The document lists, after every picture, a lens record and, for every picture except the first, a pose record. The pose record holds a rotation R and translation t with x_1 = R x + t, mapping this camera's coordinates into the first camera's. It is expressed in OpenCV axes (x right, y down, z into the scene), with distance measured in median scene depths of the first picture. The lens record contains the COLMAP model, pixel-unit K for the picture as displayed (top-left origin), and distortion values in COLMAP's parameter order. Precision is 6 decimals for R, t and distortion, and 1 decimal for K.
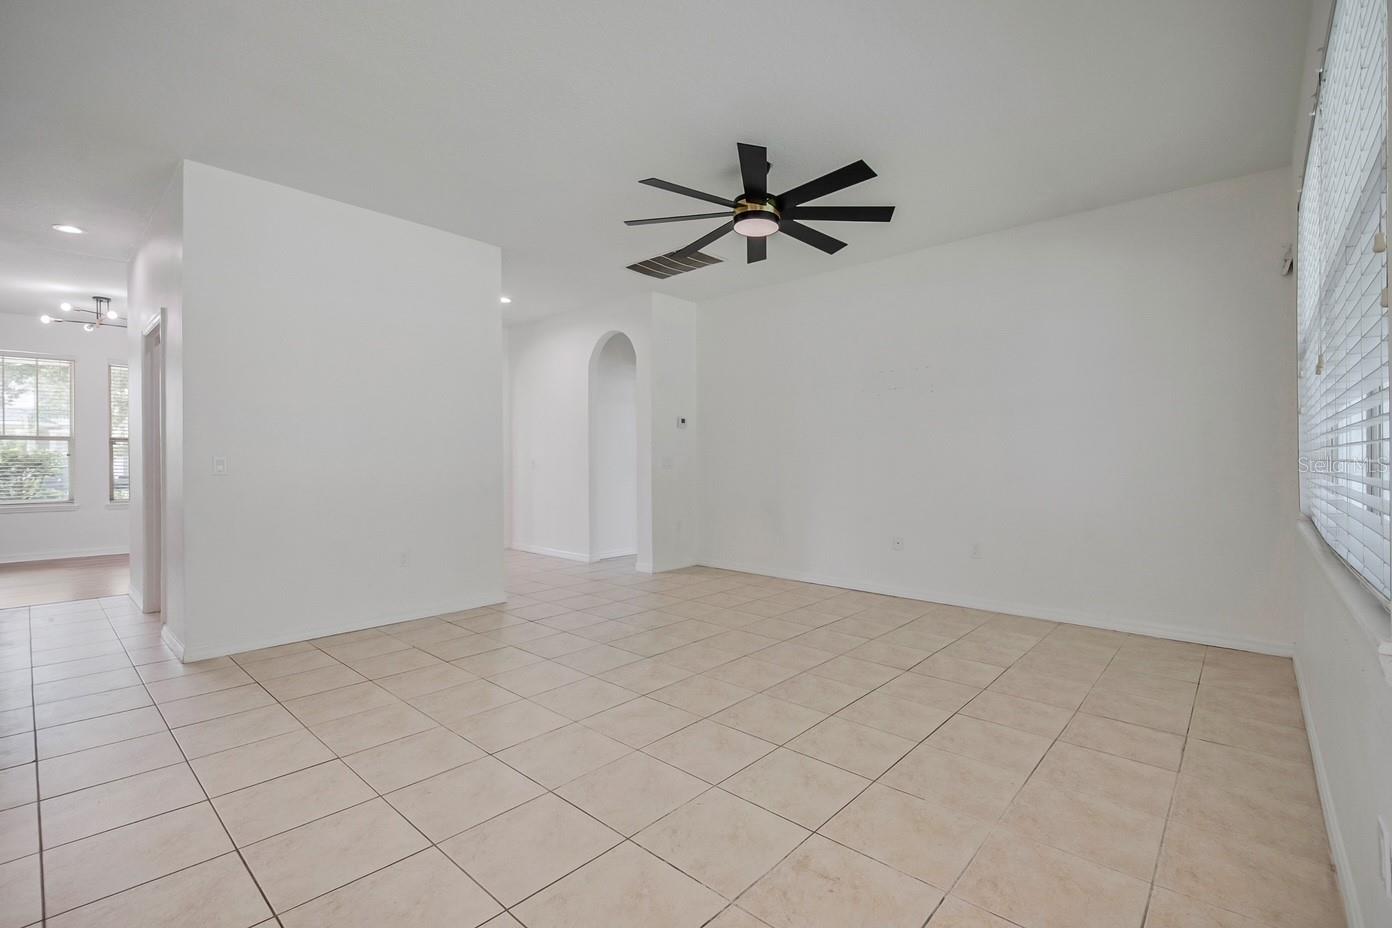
lens RADIAL K [[609.5, 0, 704.4], [0, 609.5, 467.1], [0, 0, 1]] dist [0.005640, -0.007142]
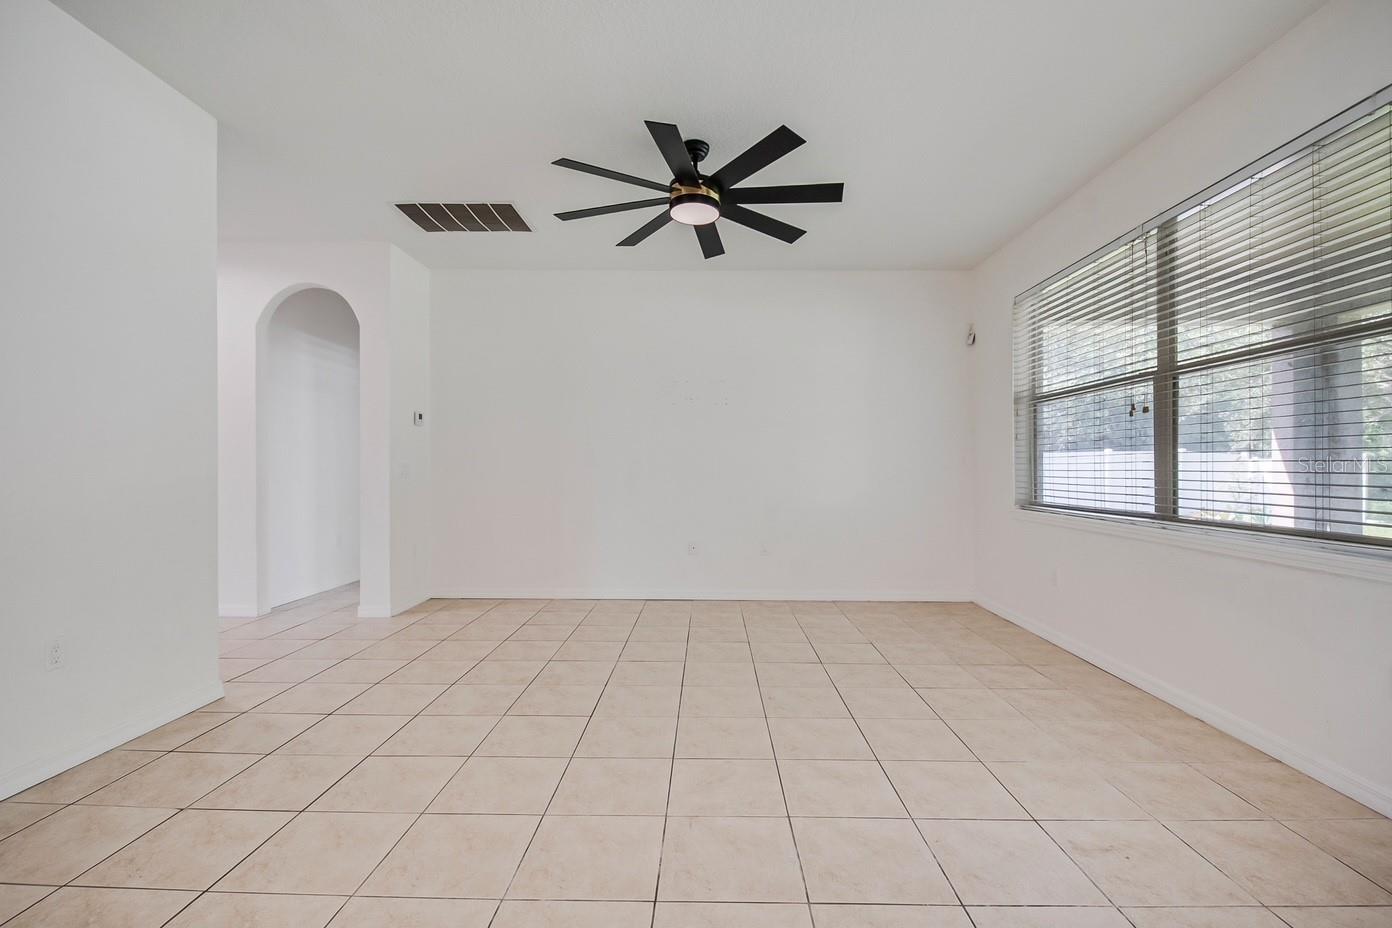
lens RADIAL K [[609.5, 0, 703.7], [0, 609.5, 461.2], [0, 0, 1]] dist [0.005640, -0.007142]
pose [[0.752302, 0.011033, 0.658726, -0.461471], [0.003392, 0.999782, -0.020619, -0.000890], [-0.658810, 0.017746, 0.752100, 0.278509]]
